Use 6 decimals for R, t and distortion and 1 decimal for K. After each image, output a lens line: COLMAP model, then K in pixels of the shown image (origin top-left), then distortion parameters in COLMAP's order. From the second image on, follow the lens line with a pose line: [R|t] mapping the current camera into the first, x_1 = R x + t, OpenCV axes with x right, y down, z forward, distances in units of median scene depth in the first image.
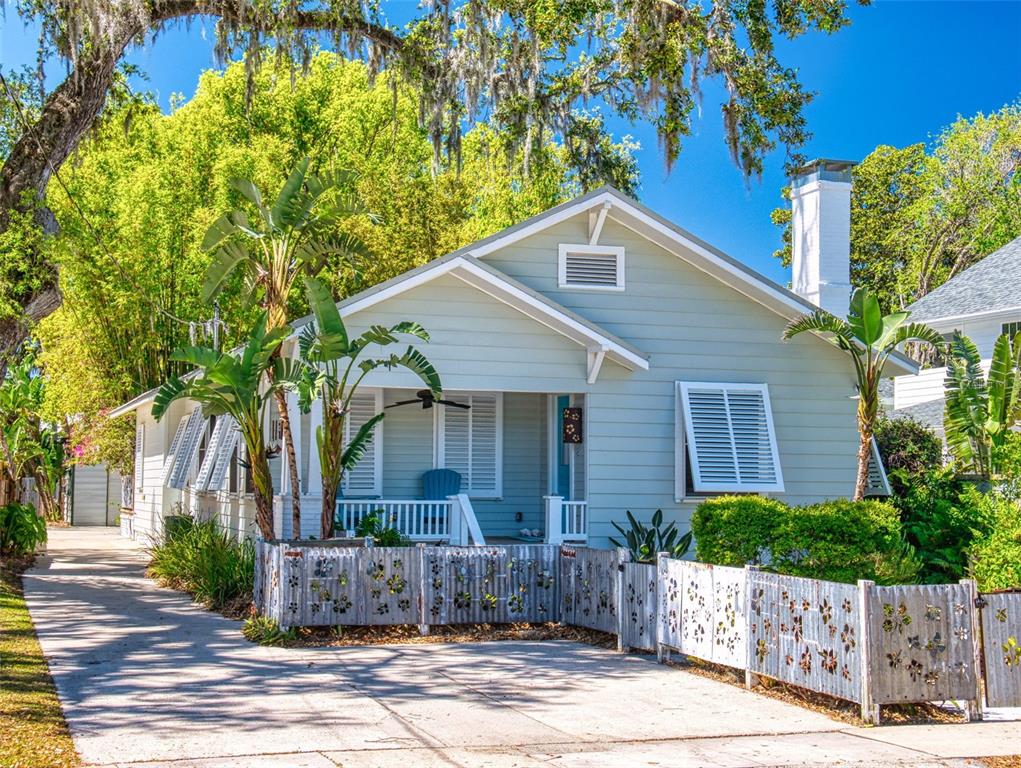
lens RADIAL K [[1685.9, 0, 510.5], [0, 1685.9, 384.0], [0, 0, 1]] dist [0.030989, -0.046621]
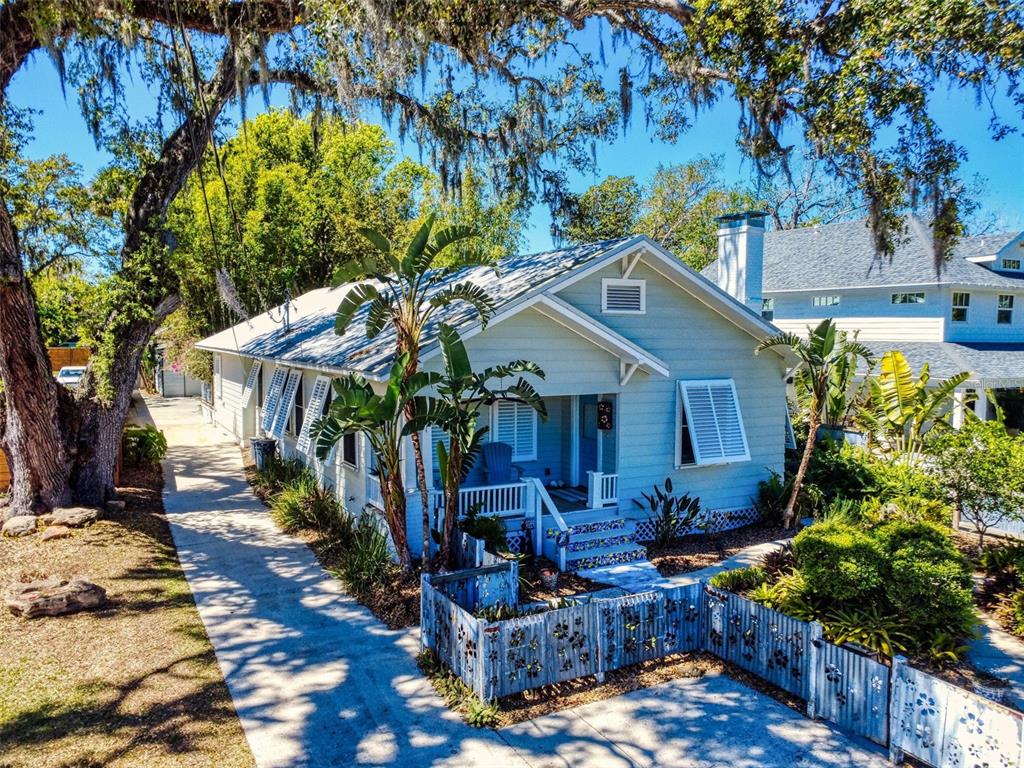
lens RADIAL K [[810.7, 0, 513.6], [0, 810.7, 380.5], [0, 0, 1]] dist [0.001190, -0.156566]
pose [[0.983634, -0.010502, 0.179873, -0.146994], [-0.012110, 0.992189, 0.124156, -0.080306], [-0.179771, -0.124302, 0.975823, 0.388669]]
